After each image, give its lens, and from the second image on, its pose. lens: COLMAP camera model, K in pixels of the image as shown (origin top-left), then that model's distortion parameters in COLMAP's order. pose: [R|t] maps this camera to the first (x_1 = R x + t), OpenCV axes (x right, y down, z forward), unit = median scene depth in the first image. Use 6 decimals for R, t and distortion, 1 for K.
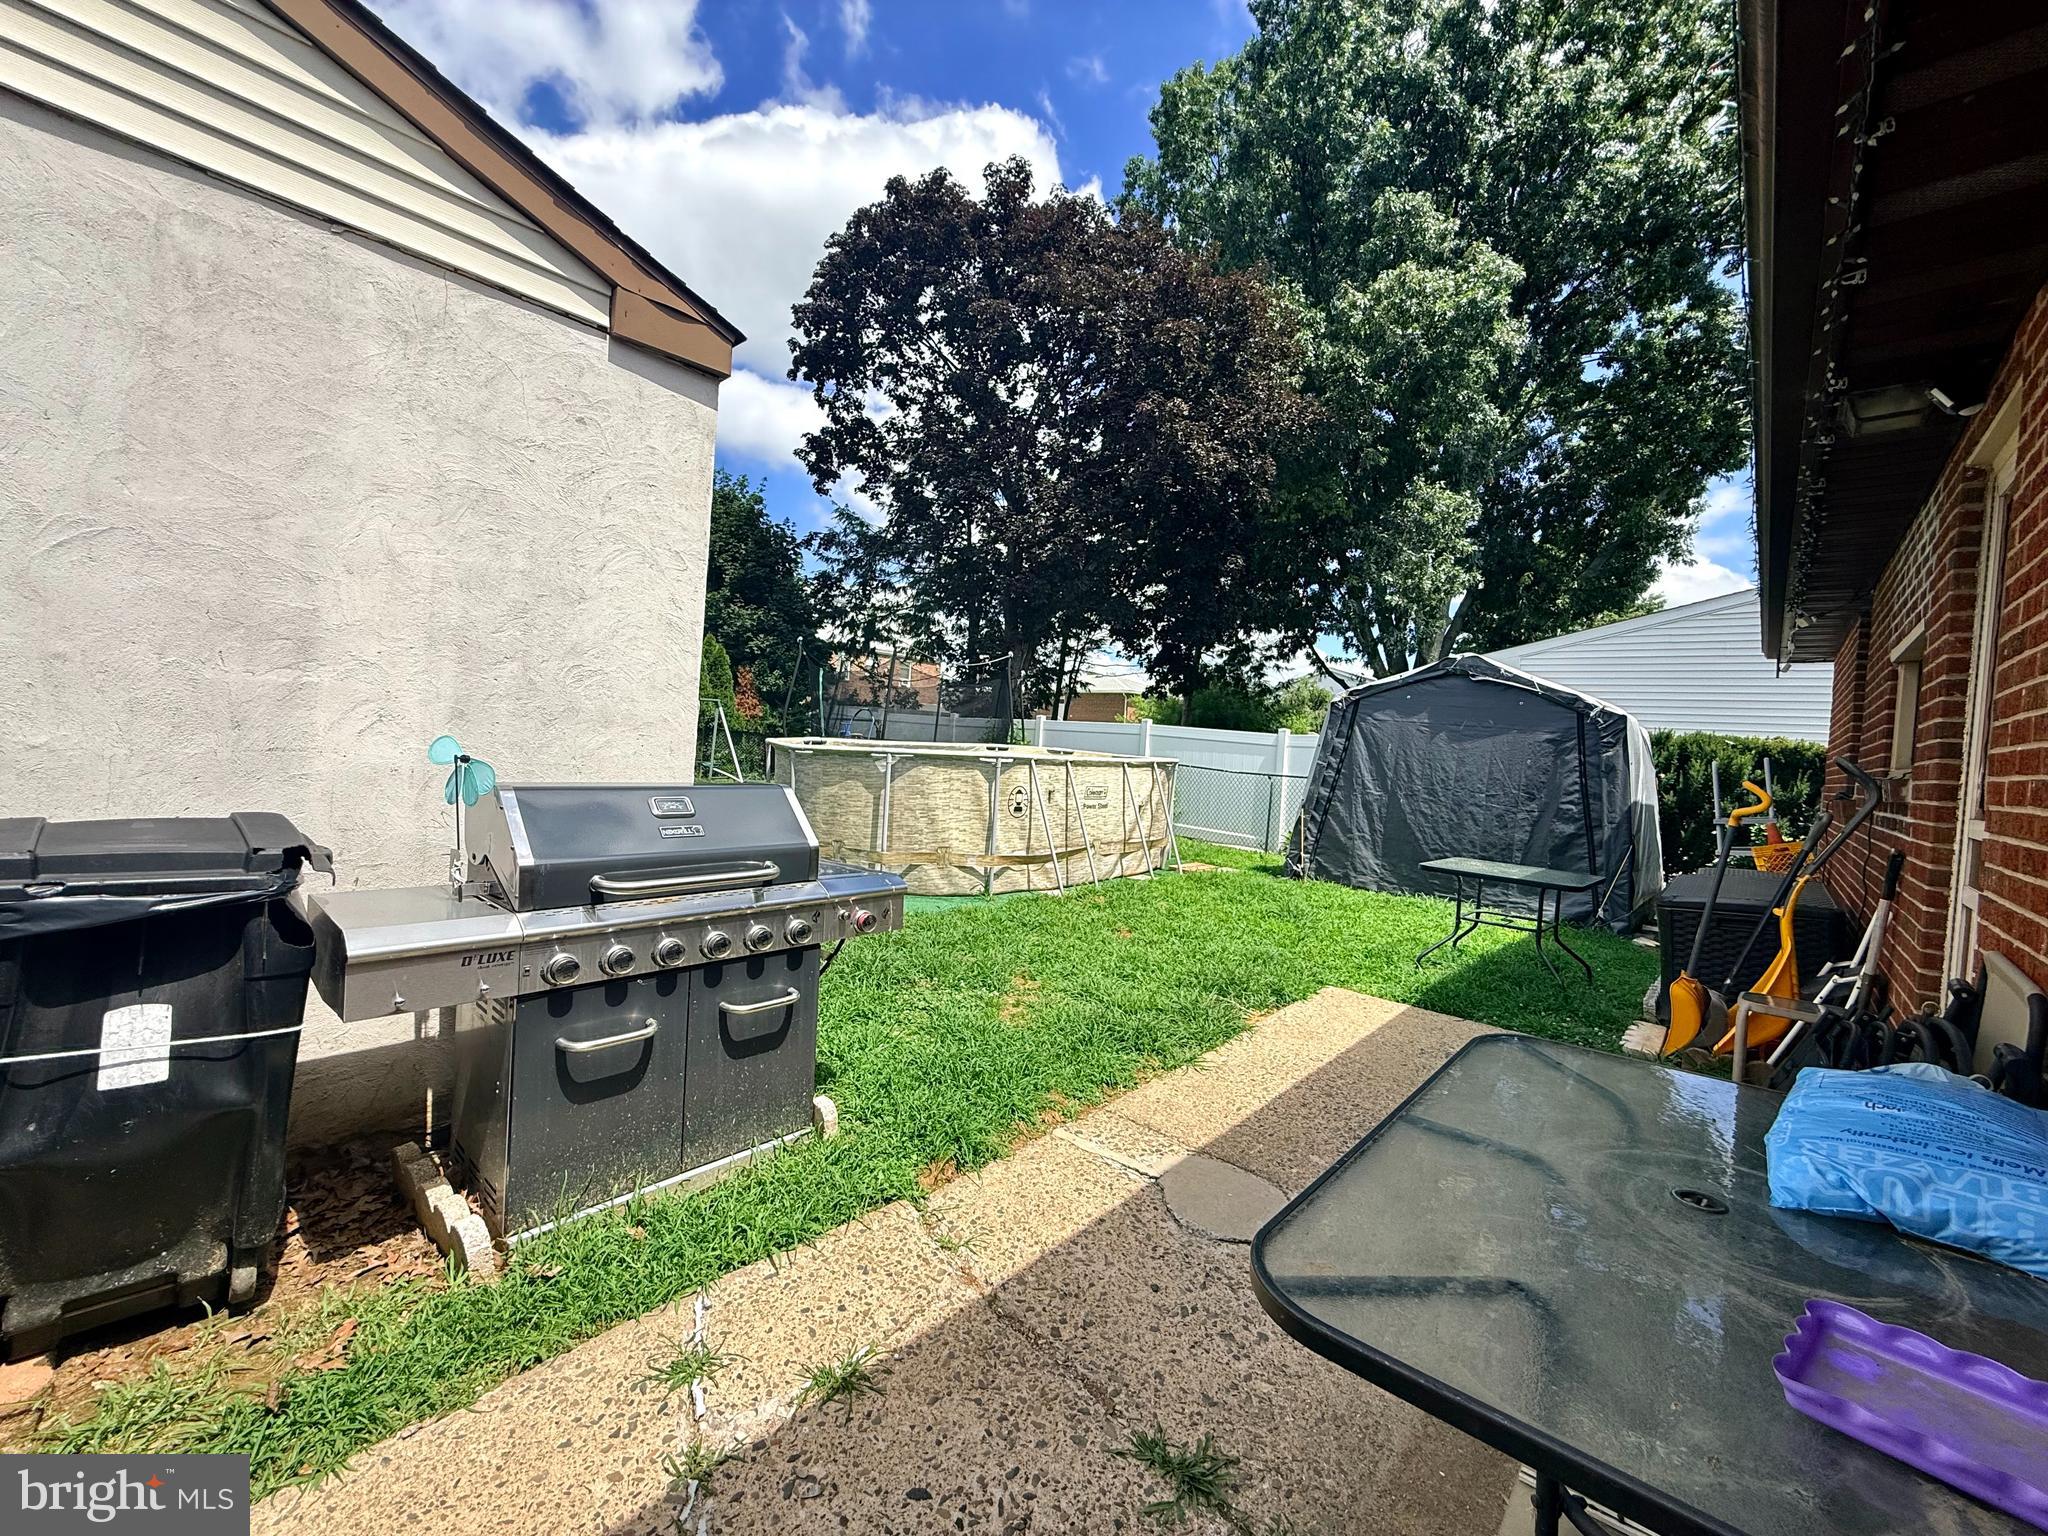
lens RADIAL K [[818.2, 0, 1017.8], [0, 818.2, 762.5], [0, 0, 1]] dist [0.000994, -0.000648]
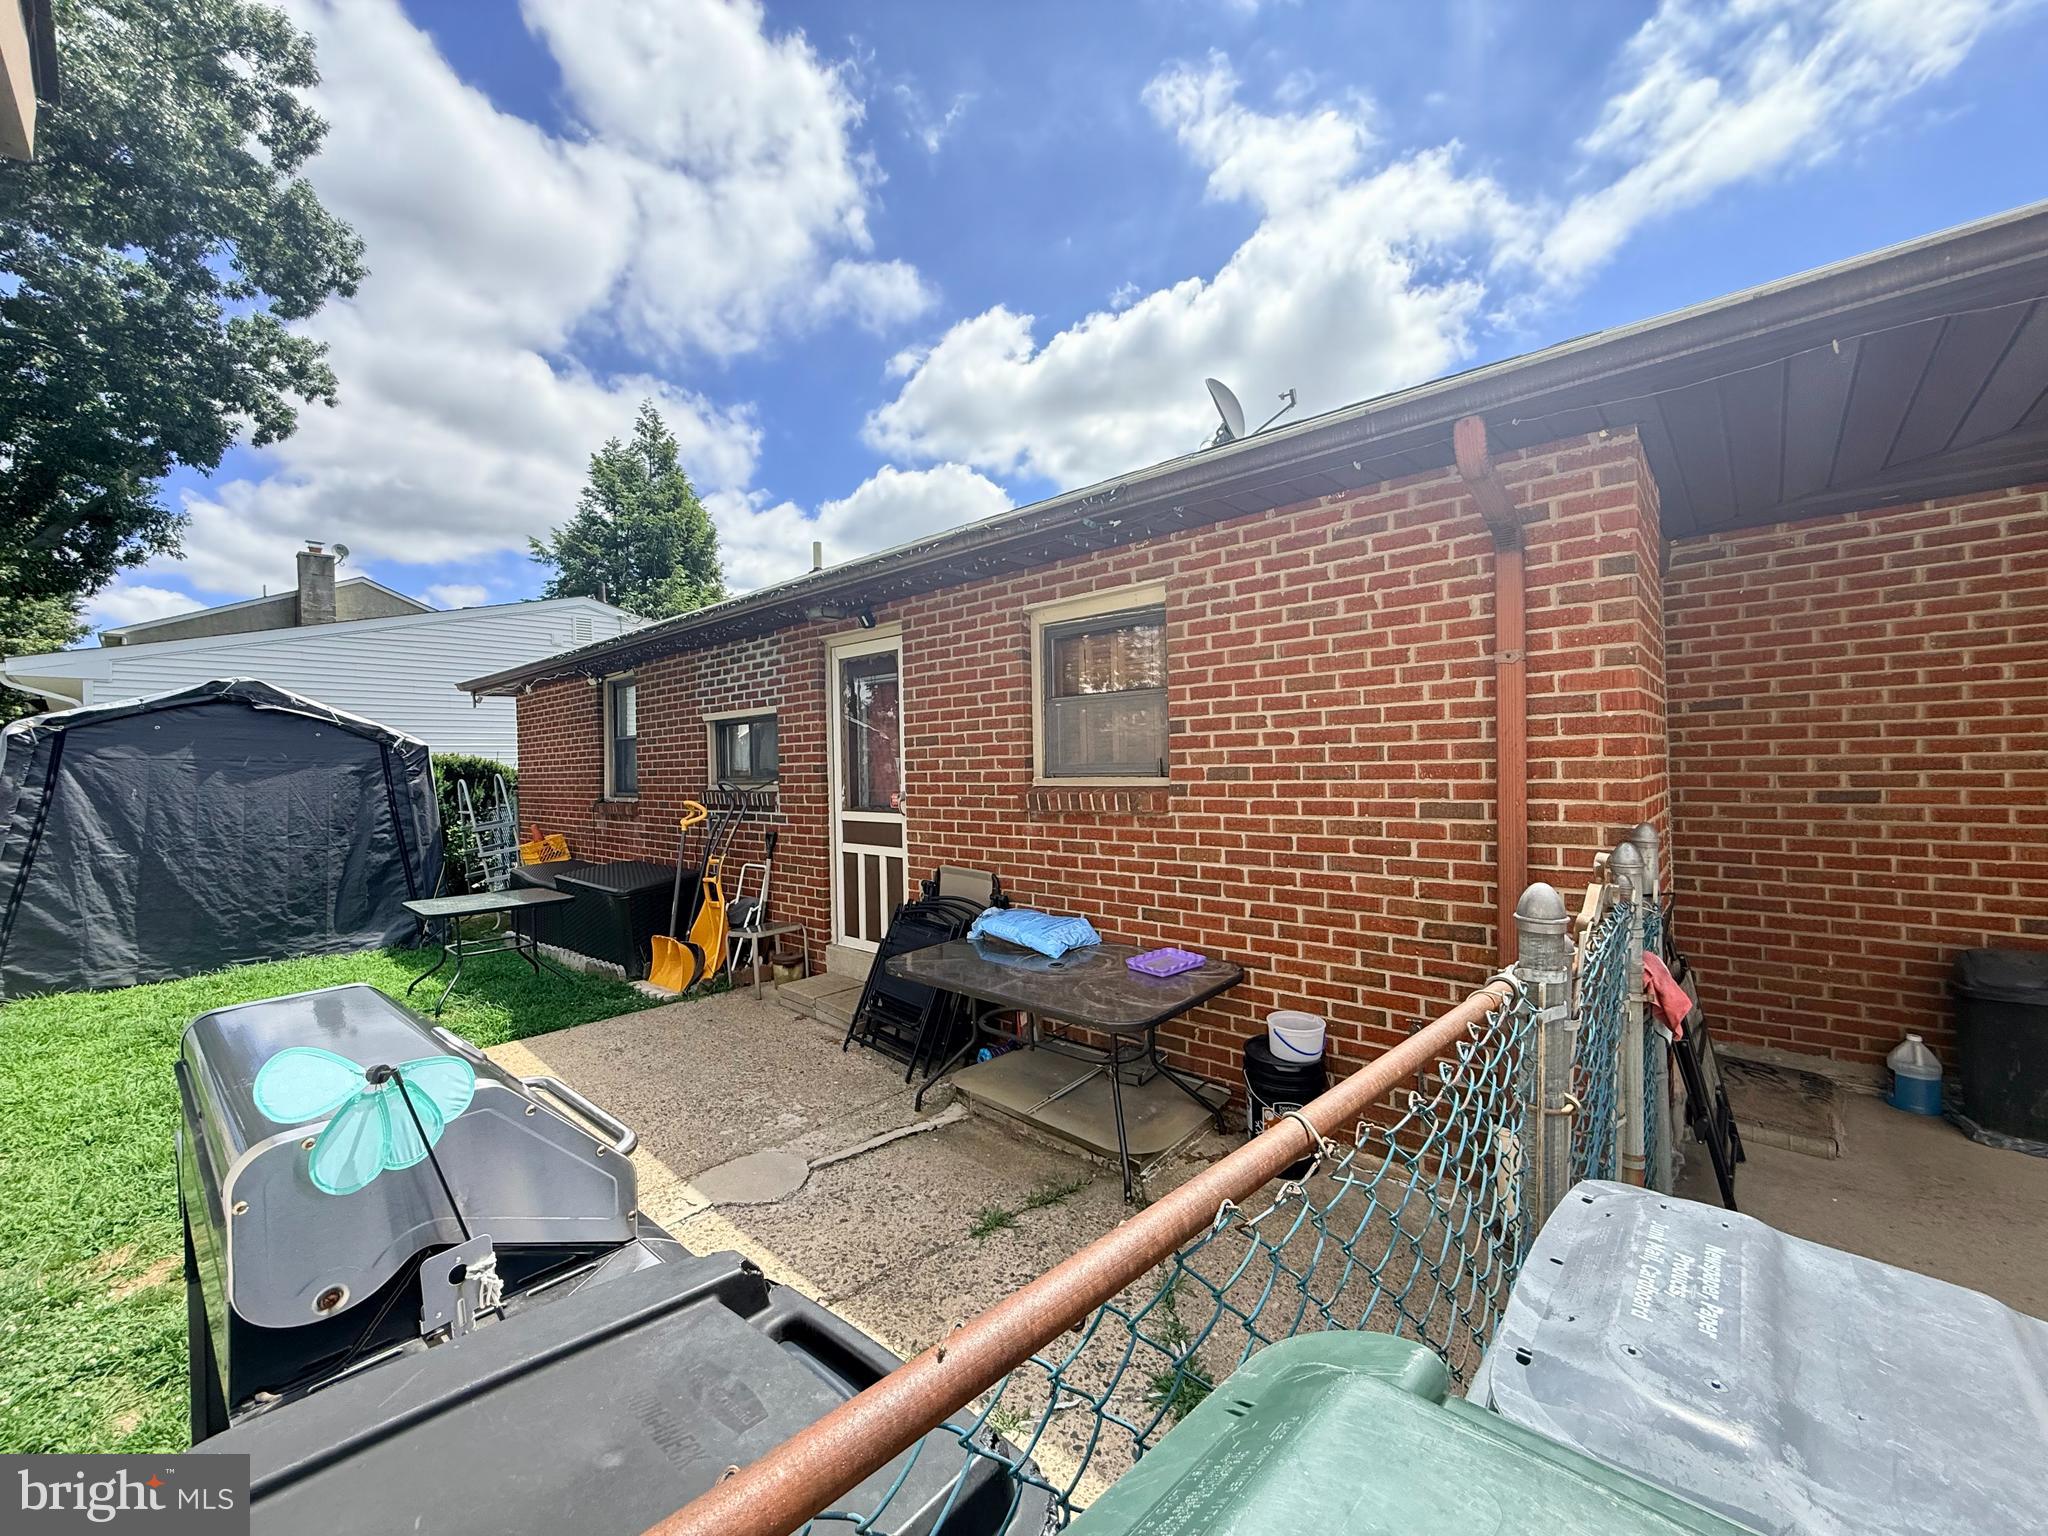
lens RADIAL K [[817.5, 0, 1021.2], [0, 817.5, 763.0], [0, 0, 1]] dist [-0.002440, 0.000499]
pose [[0.002873, -0.059248, 0.998239, -0.148089], [0.050061, 0.997000, 0.059031, -0.024879], [-0.998742, 0.049803, 0.005831, 0.083384]]
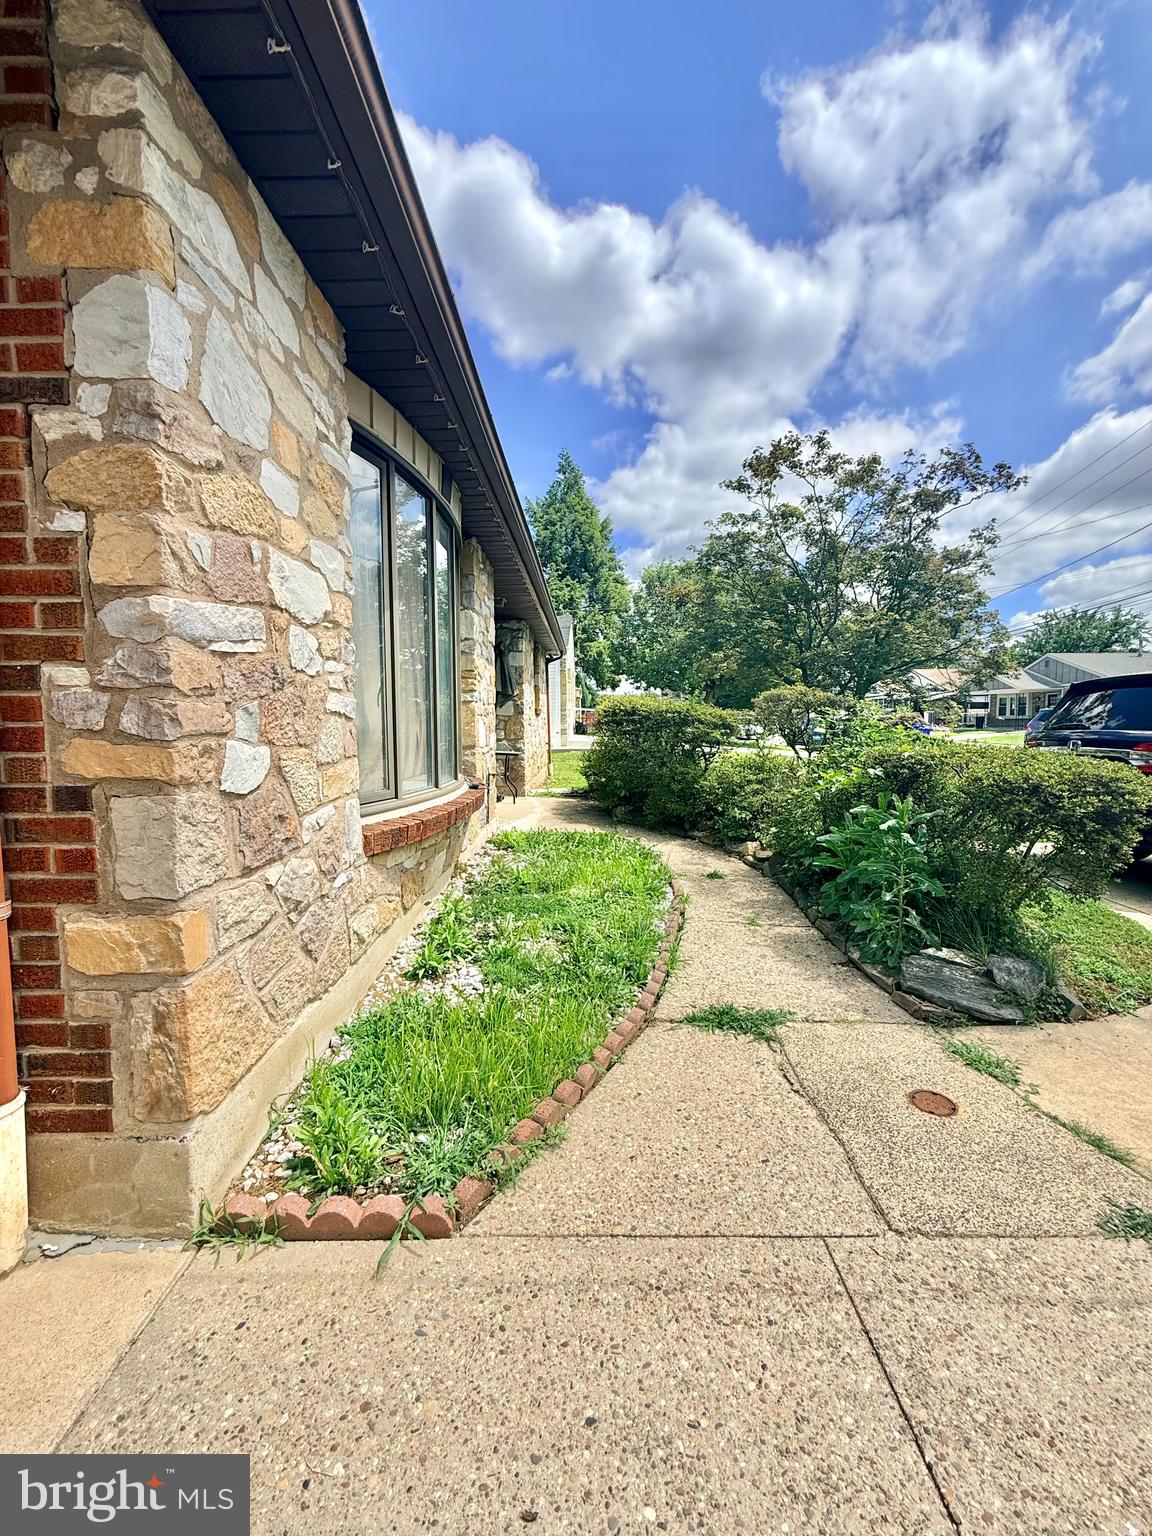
lens RADIAL K [[613.6, 0, 579.6], [0, 613.6, 765.2], [0, 0, 1]] dist [0.000994, -0.000648]
pose [[0.746129, -0.115088, 0.655780, 0.358628], [0.072141, 0.993123, 0.092210, 0.057963], [-0.661882, -0.021492, 0.749300, -0.616724]]
